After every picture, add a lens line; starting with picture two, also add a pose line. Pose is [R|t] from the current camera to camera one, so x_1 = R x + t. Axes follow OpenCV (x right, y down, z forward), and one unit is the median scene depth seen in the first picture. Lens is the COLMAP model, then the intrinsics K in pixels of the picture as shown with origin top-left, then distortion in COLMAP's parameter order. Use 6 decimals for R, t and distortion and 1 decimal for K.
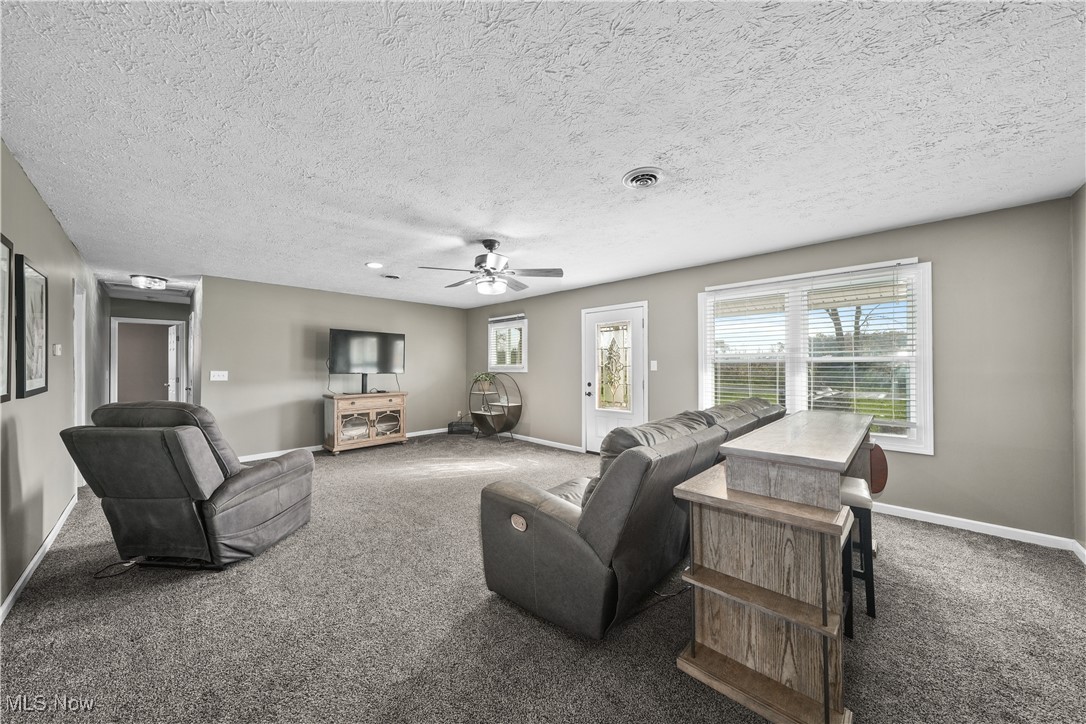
lens RADIAL K [[368.9, 0, 542.7], [0, 368.9, 360.8], [0, 0, 1]] dist [0.001607, -0.000683]
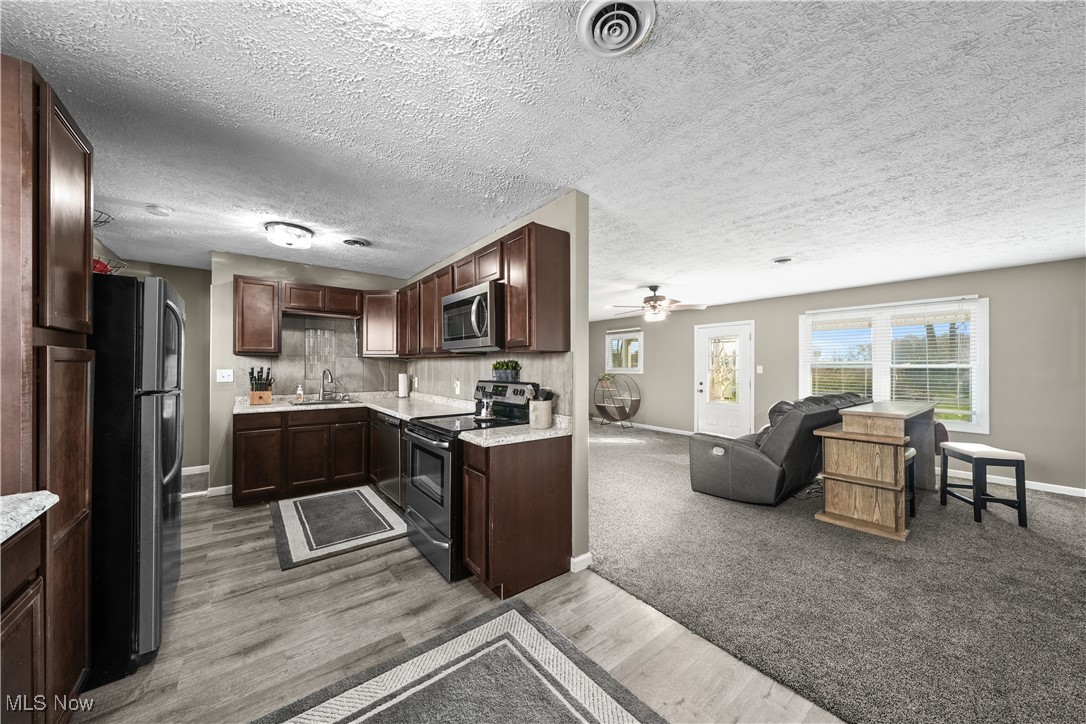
lens RADIAL K [[368.9, 0, 539.5], [0, 368.9, 364.0], [0, 0, 1]] dist [0.001607, -0.000683]
pose [[0.989643, 0.005804, -0.143436, -0.311117], [-0.005360, 0.999980, 0.003483, -0.007183], [0.143453, -0.002678, 0.989653, -0.448853]]
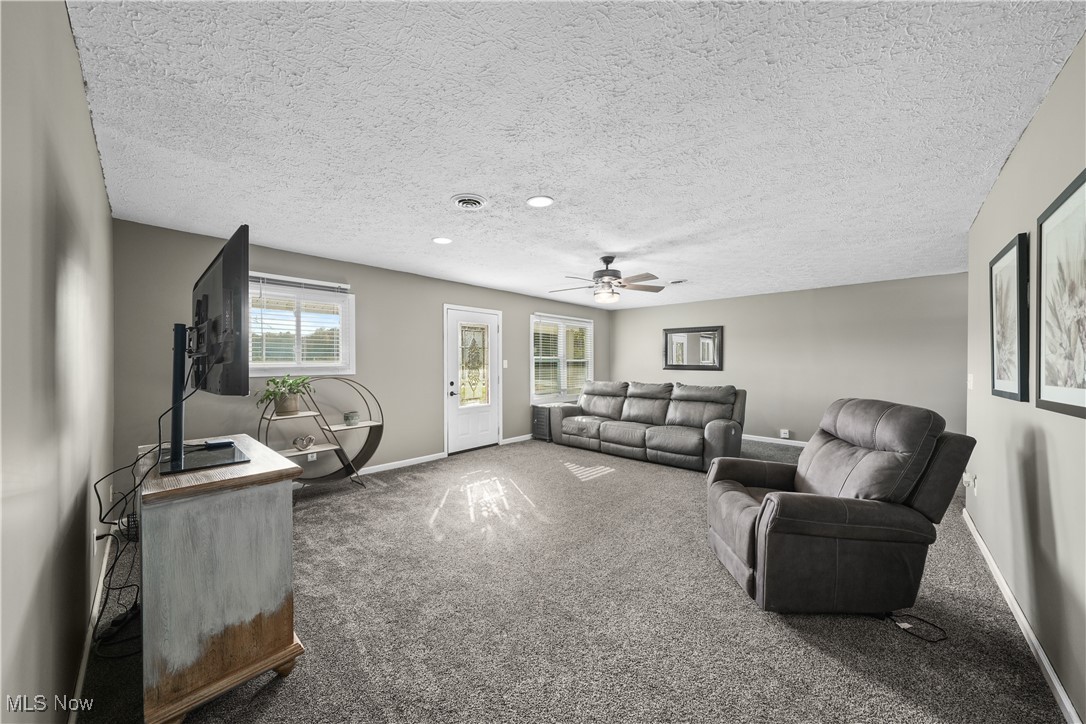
lens RADIAL K [[368.9, 0, 538.4], [0, 368.9, 360.9], [0, 0, 1]] dist [0.001607, -0.000683]
pose [[-0.008519, 0.006754, 0.999941, -1.049115], [-0.010576, 0.999921, -0.006844, 0.011398], [-0.999908, -0.010634, -0.008447, 0.982554]]
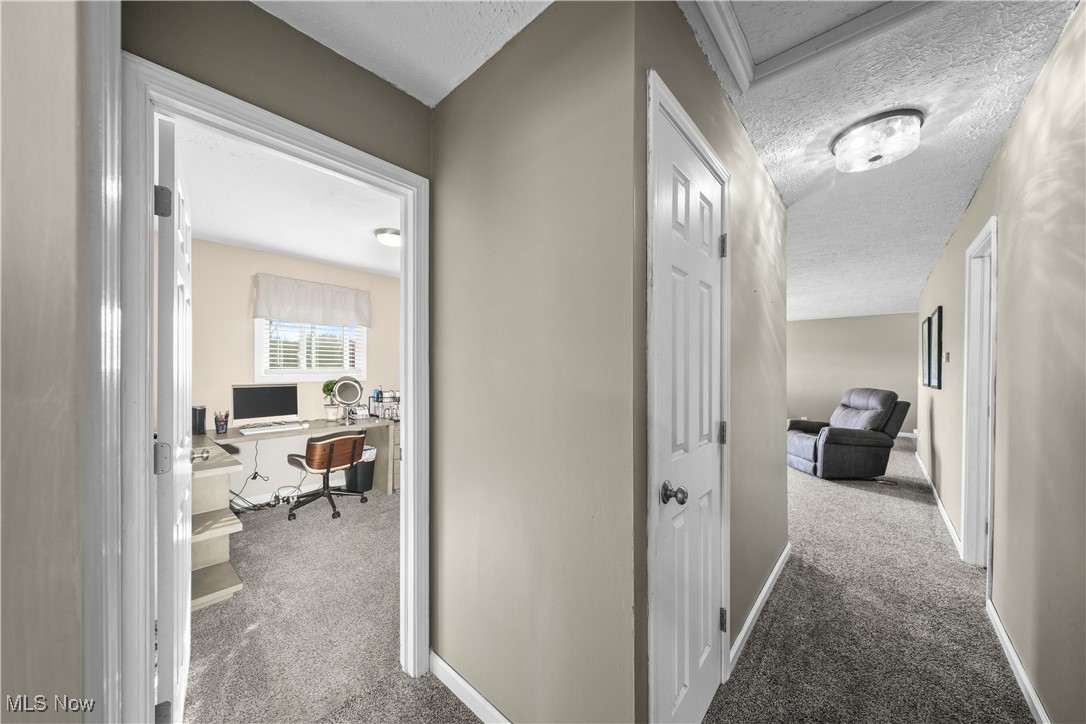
lens RADIAL K [[368.9, 0, 545.1], [0, 368.9, 364.5], [0, 0, 1]] dist [0.001607, -0.000683]
pose [[-0.038706, 0.004470, 0.999241, -1.117253], [-0.014356, 0.999884, -0.005029, 0.010830], [-0.999148, -0.014540, -0.038637, 1.048371]]
